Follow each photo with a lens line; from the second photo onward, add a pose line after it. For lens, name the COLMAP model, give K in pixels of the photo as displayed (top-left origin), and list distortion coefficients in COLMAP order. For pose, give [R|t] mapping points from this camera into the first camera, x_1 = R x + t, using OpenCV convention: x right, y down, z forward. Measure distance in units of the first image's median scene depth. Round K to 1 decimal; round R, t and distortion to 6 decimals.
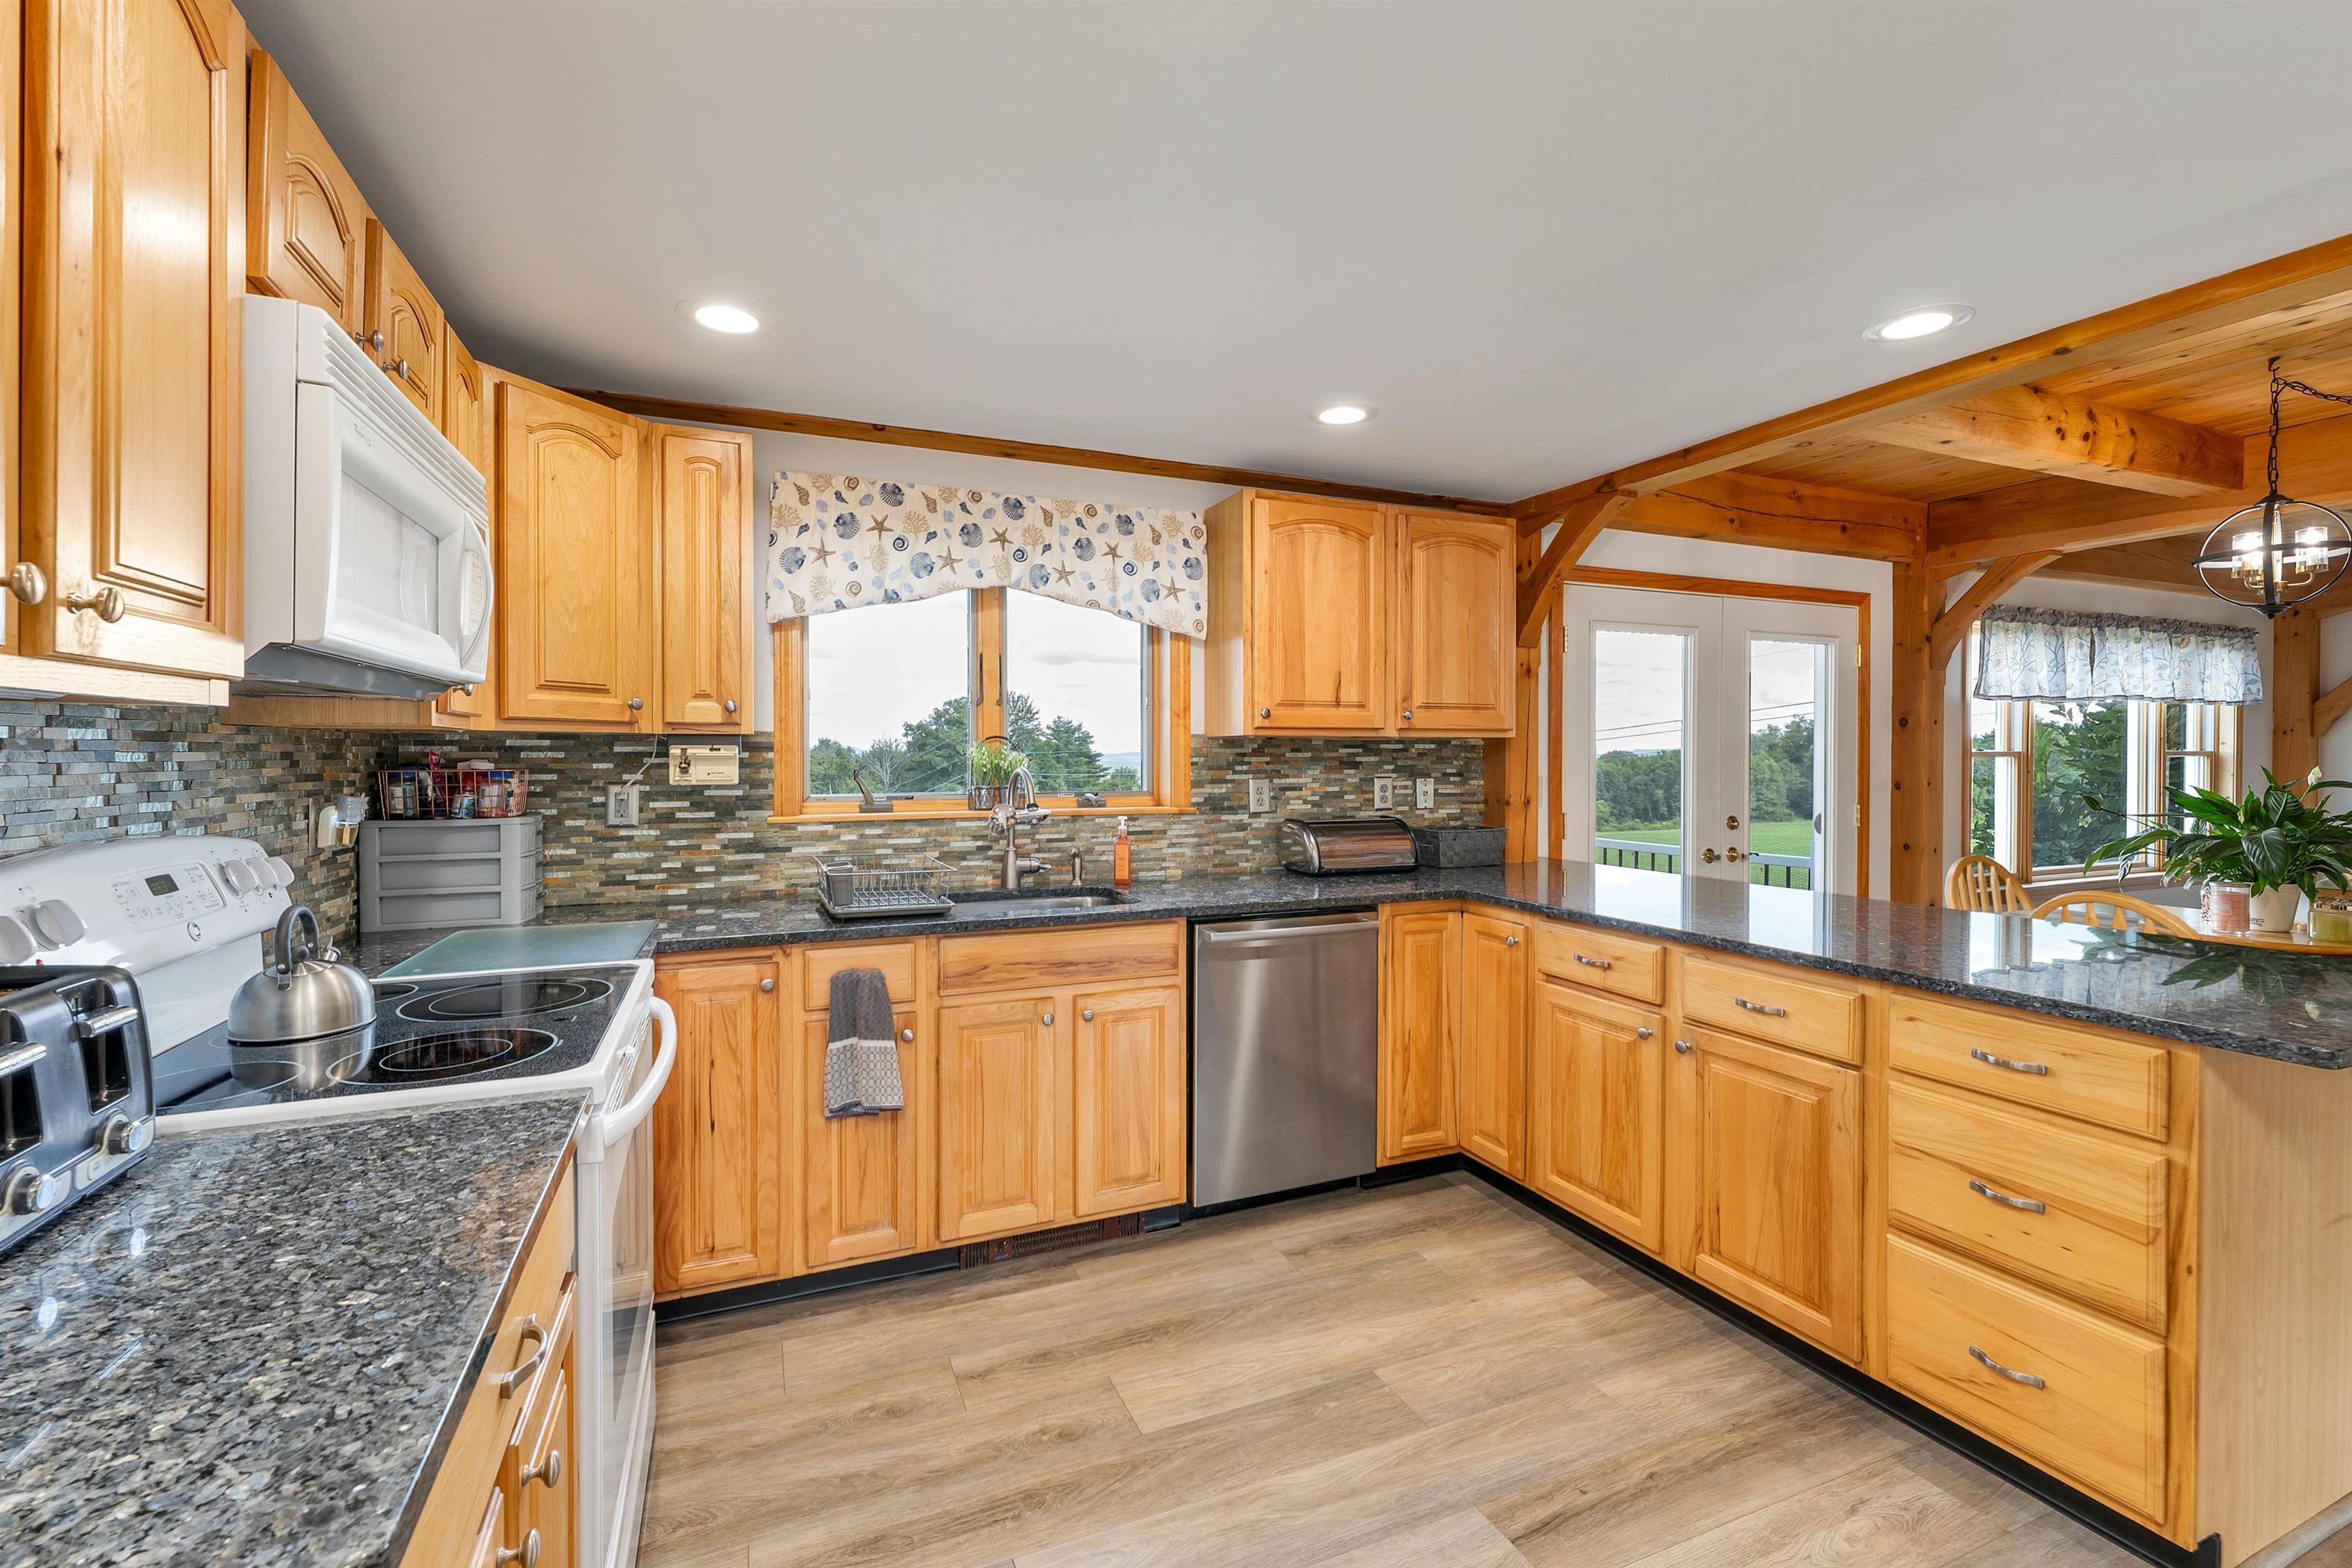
lens RADIAL K [[1008.8, 0, 1176.4], [0, 1008.8, 761.3], [0, 0, 1]] dist [-0.000975, -0.000375]
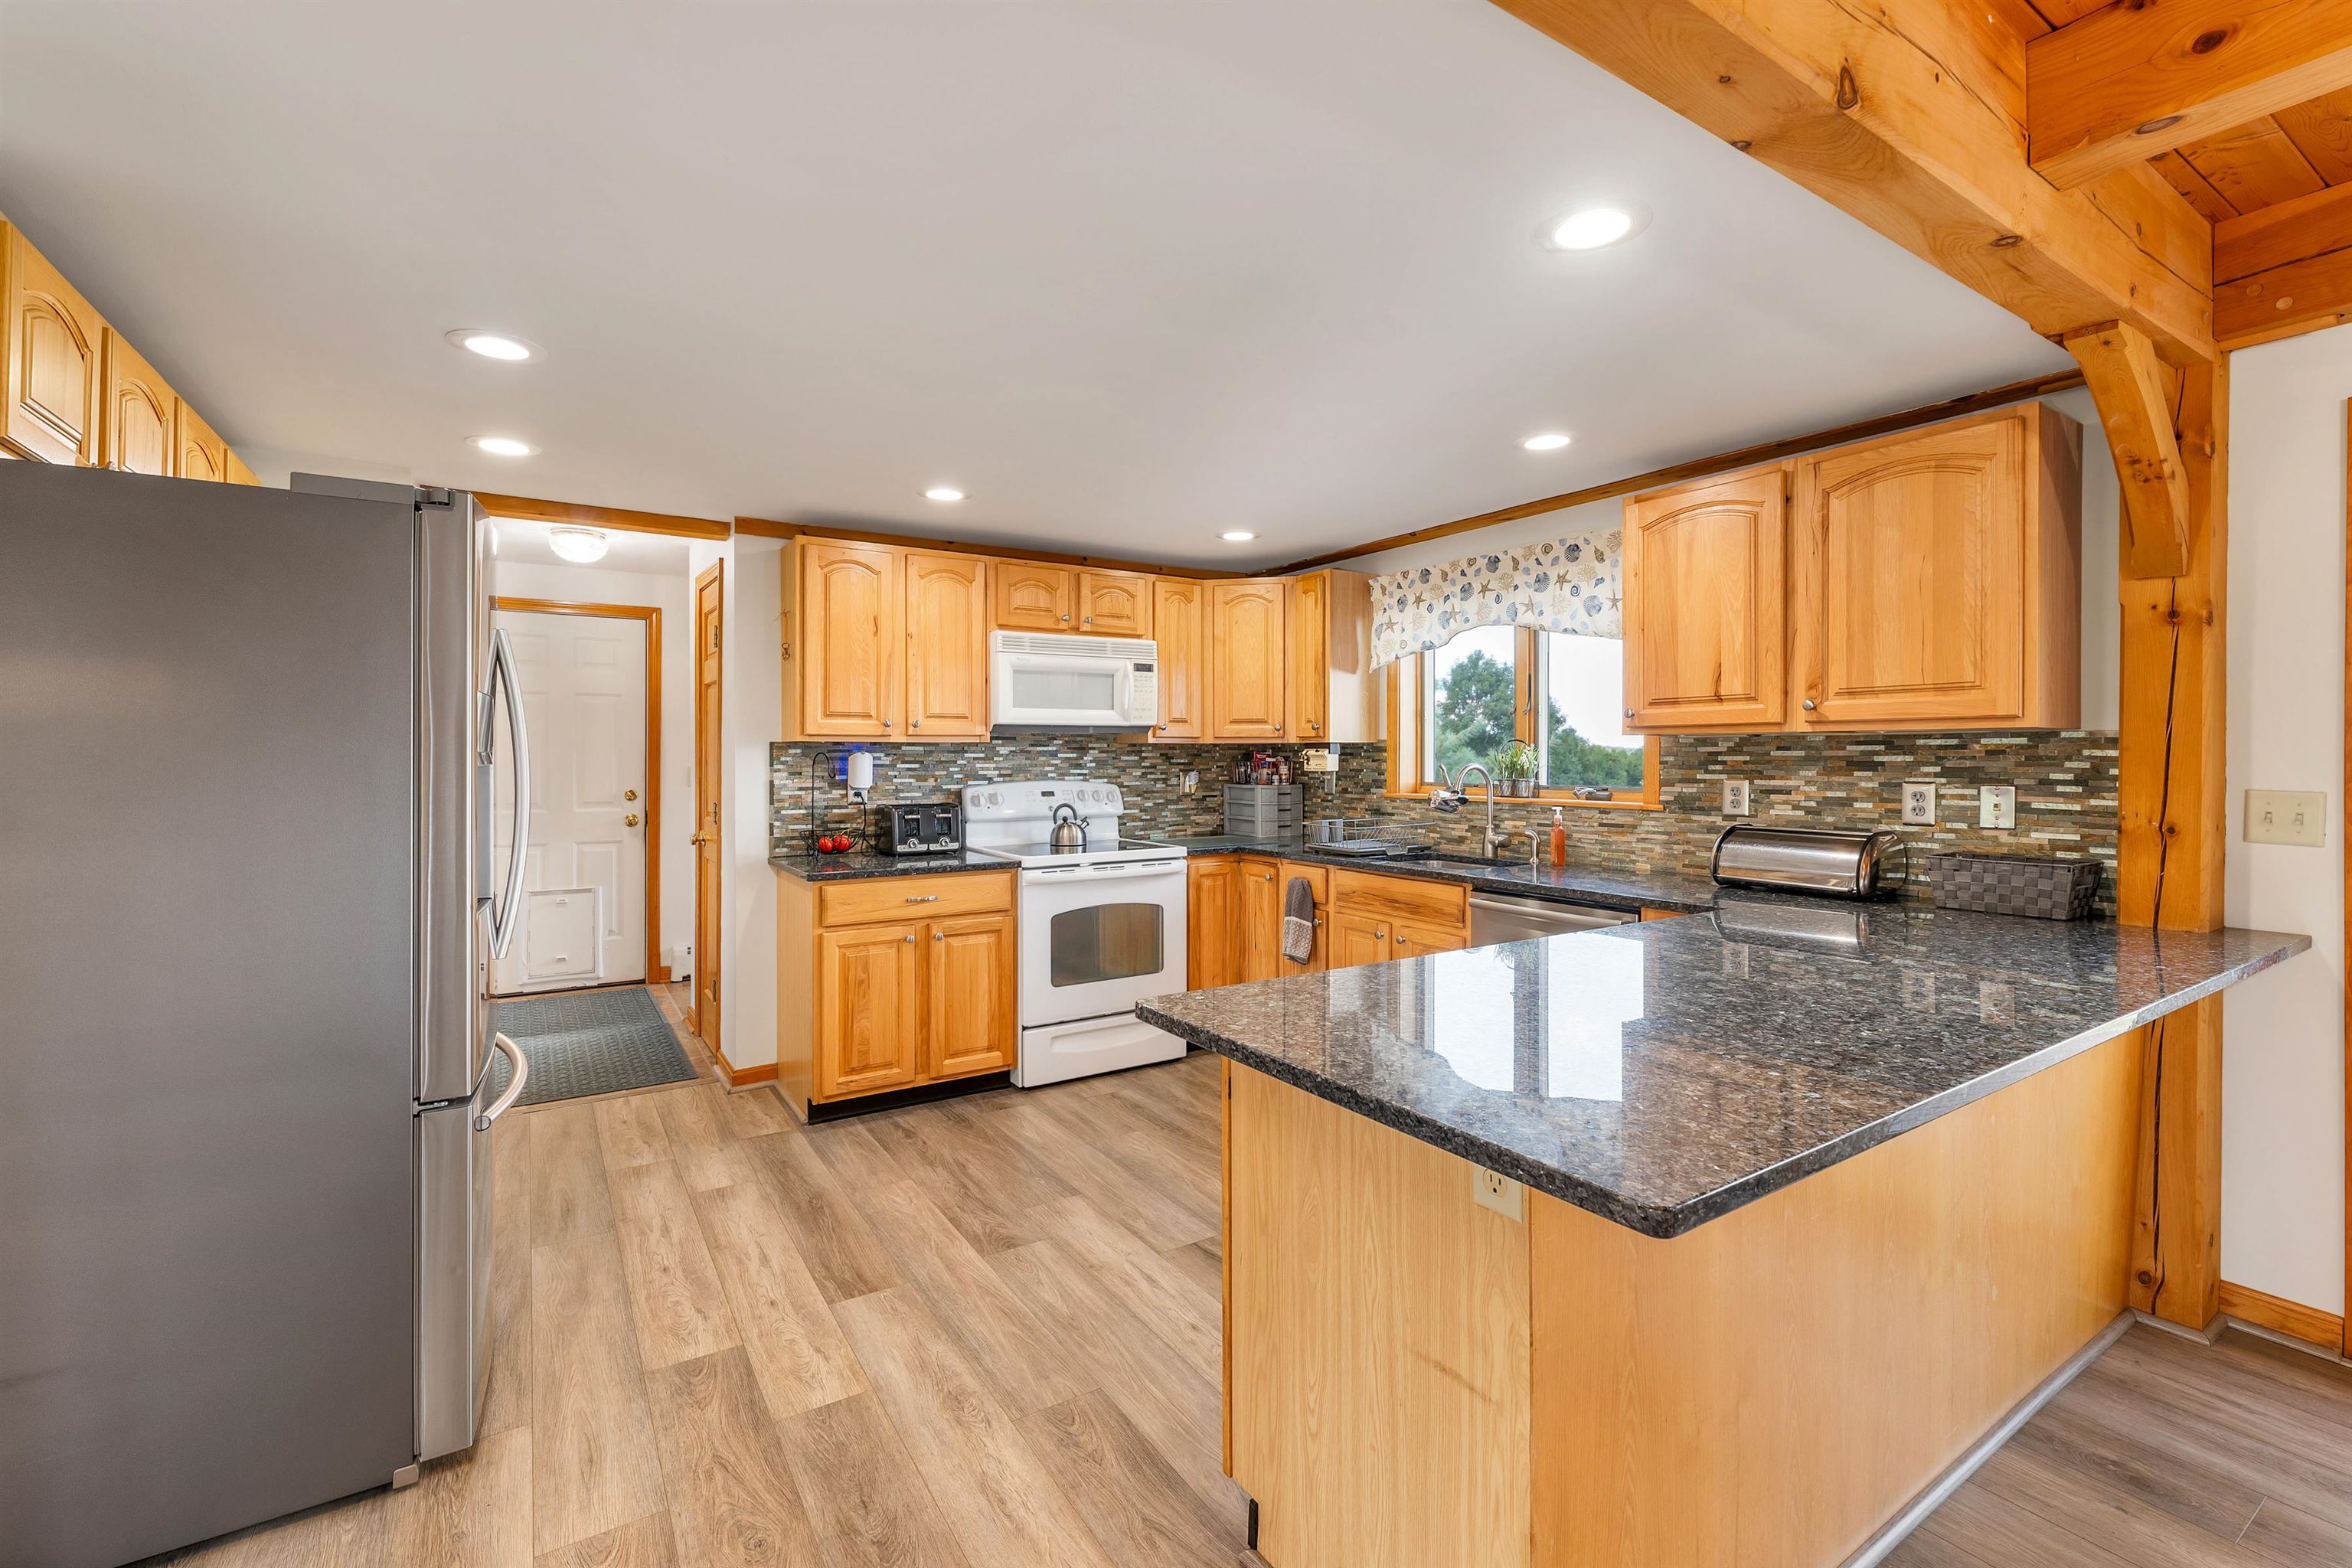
lens RADIAL K [[1020.4, 0, 1180.3], [0, 1020.4, 754.5], [0, 0, 1]] dist [0.002070, 0.000590]
pose [[0.171276, -0.001607, -0.985222, 1.010768], [-0.005917, 0.999979, -0.002659, -0.000049], [0.985205, 0.006285, 0.171263, 0.363828]]
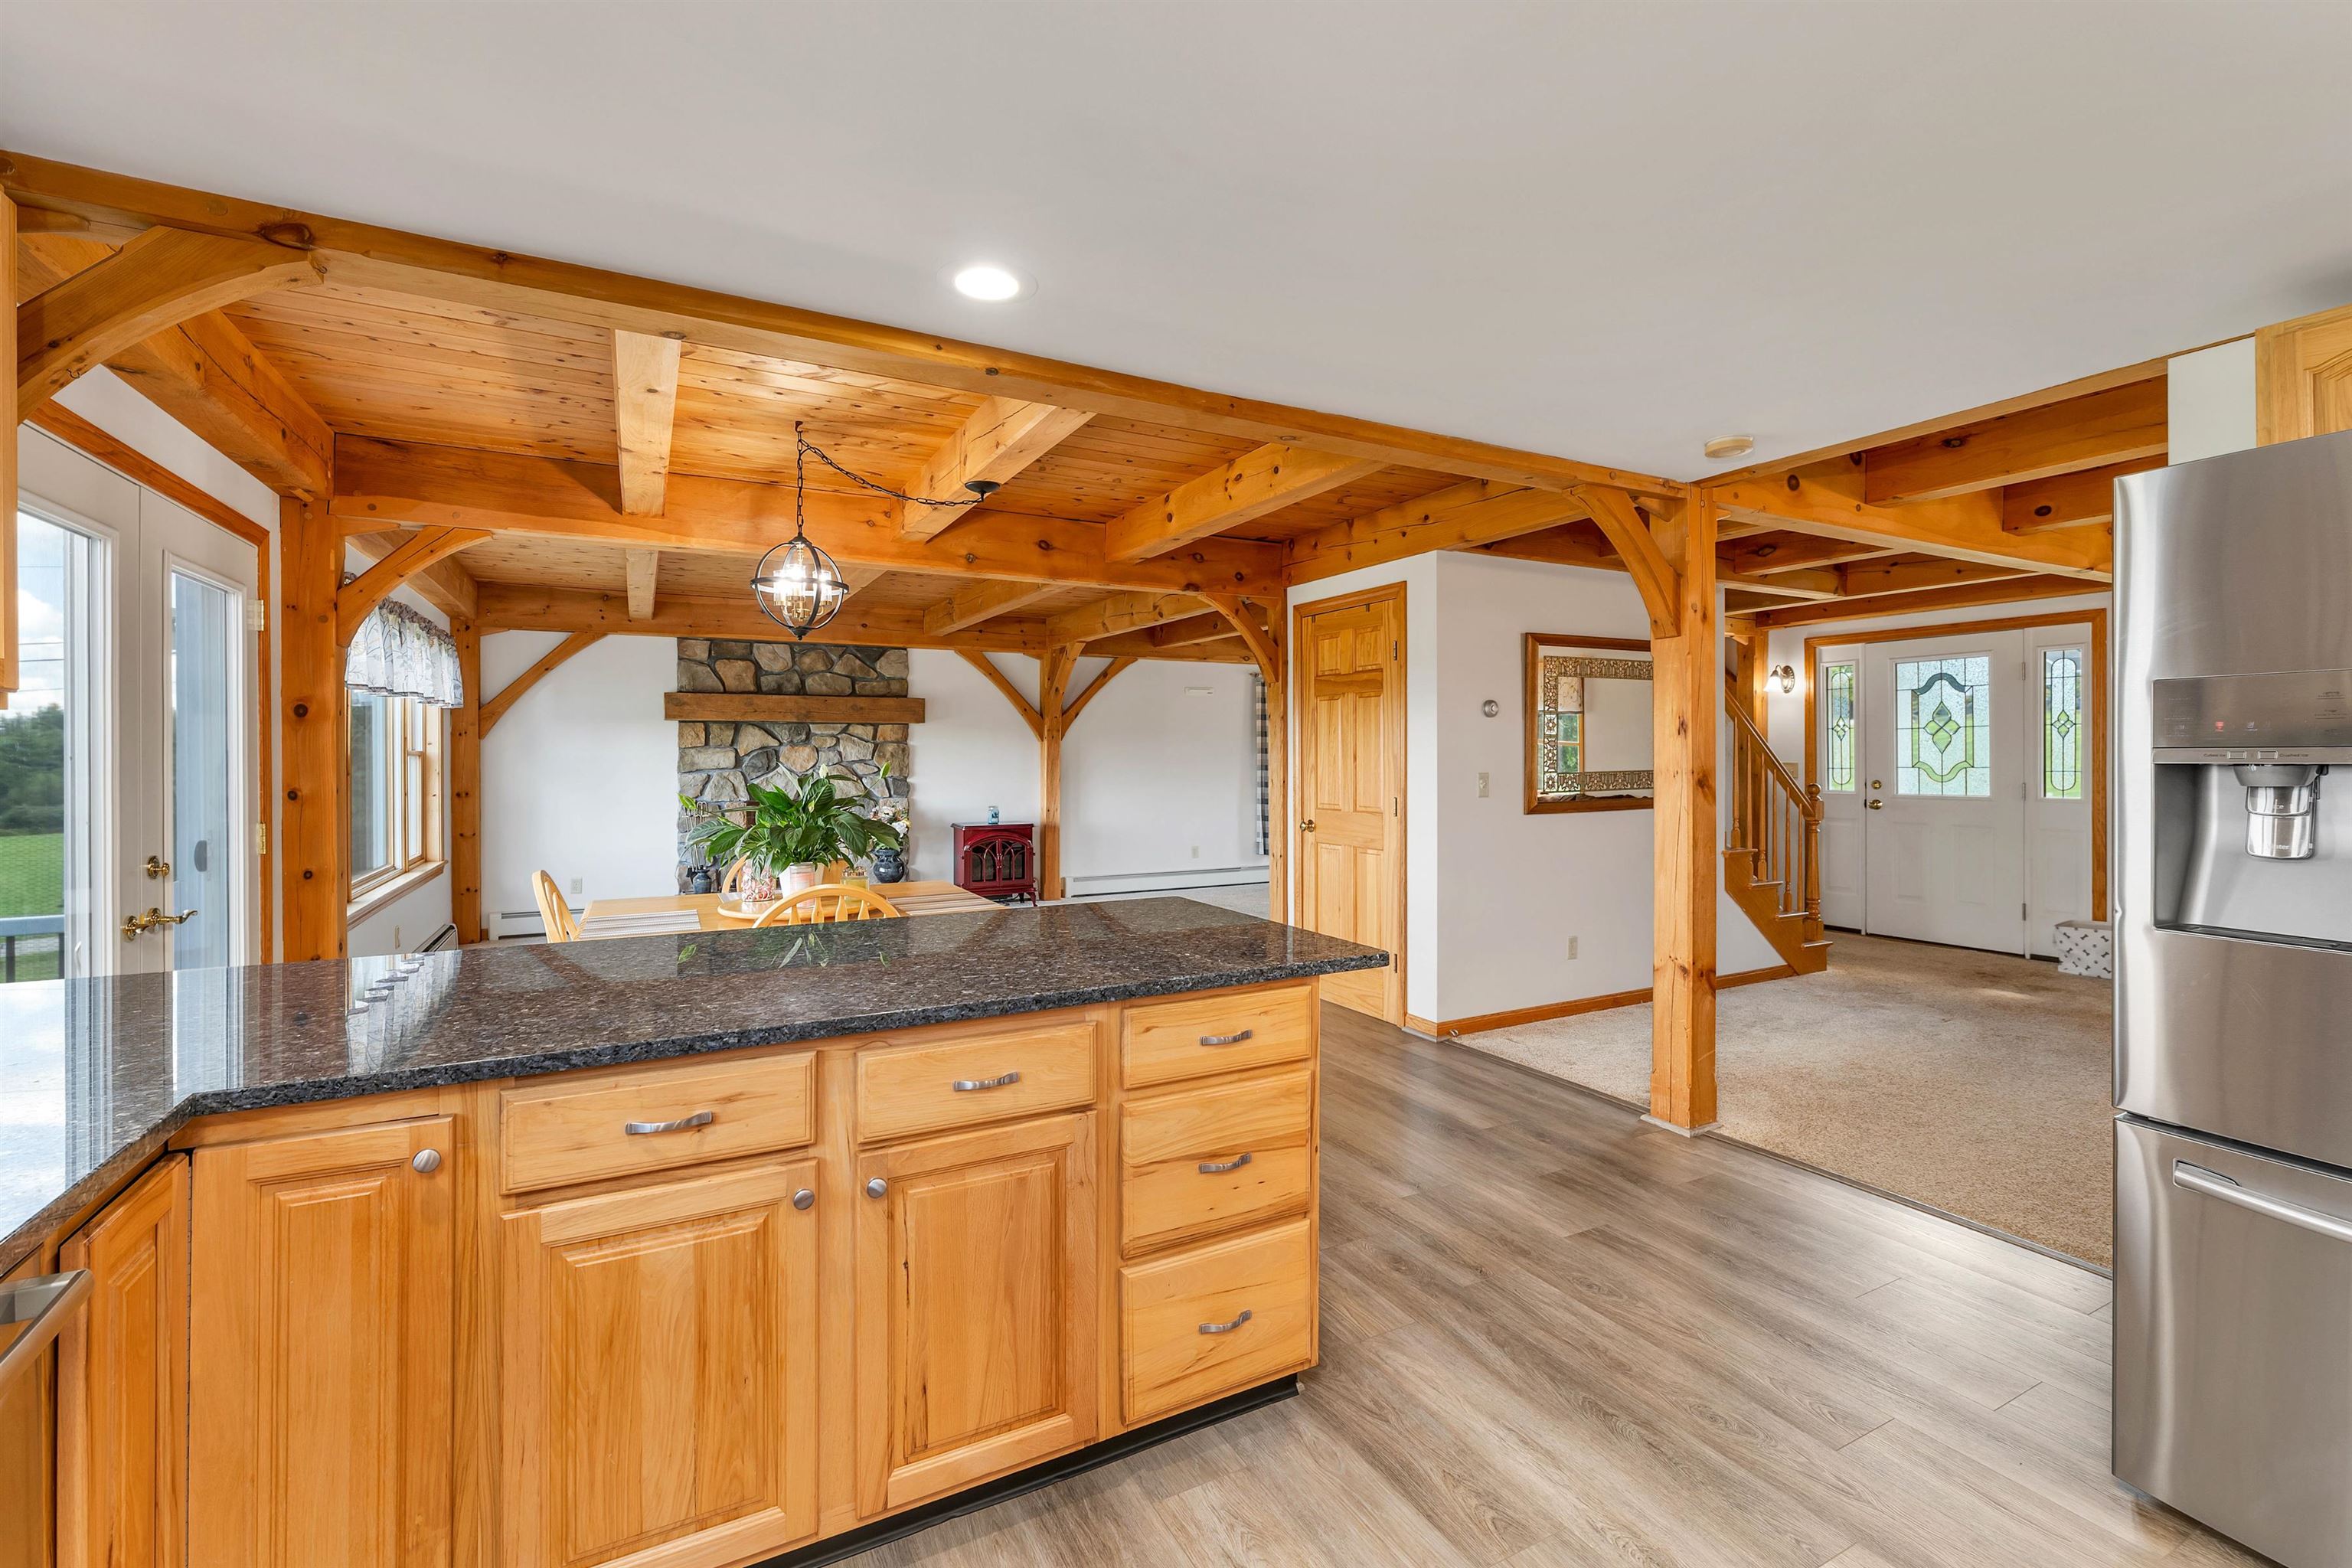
lens RADIAL K [[1008.8, 0, 1176.4], [0, 1008.8, 761.3], [0, 0, 1]] dist [-0.000975, -0.000375]
pose [[-0.080390, -0.004831, 0.996752, -0.131604], [0.006073, 0.999967, 0.005337, -0.001834], [-0.996745, 0.006483, -0.080358, 0.616651]]
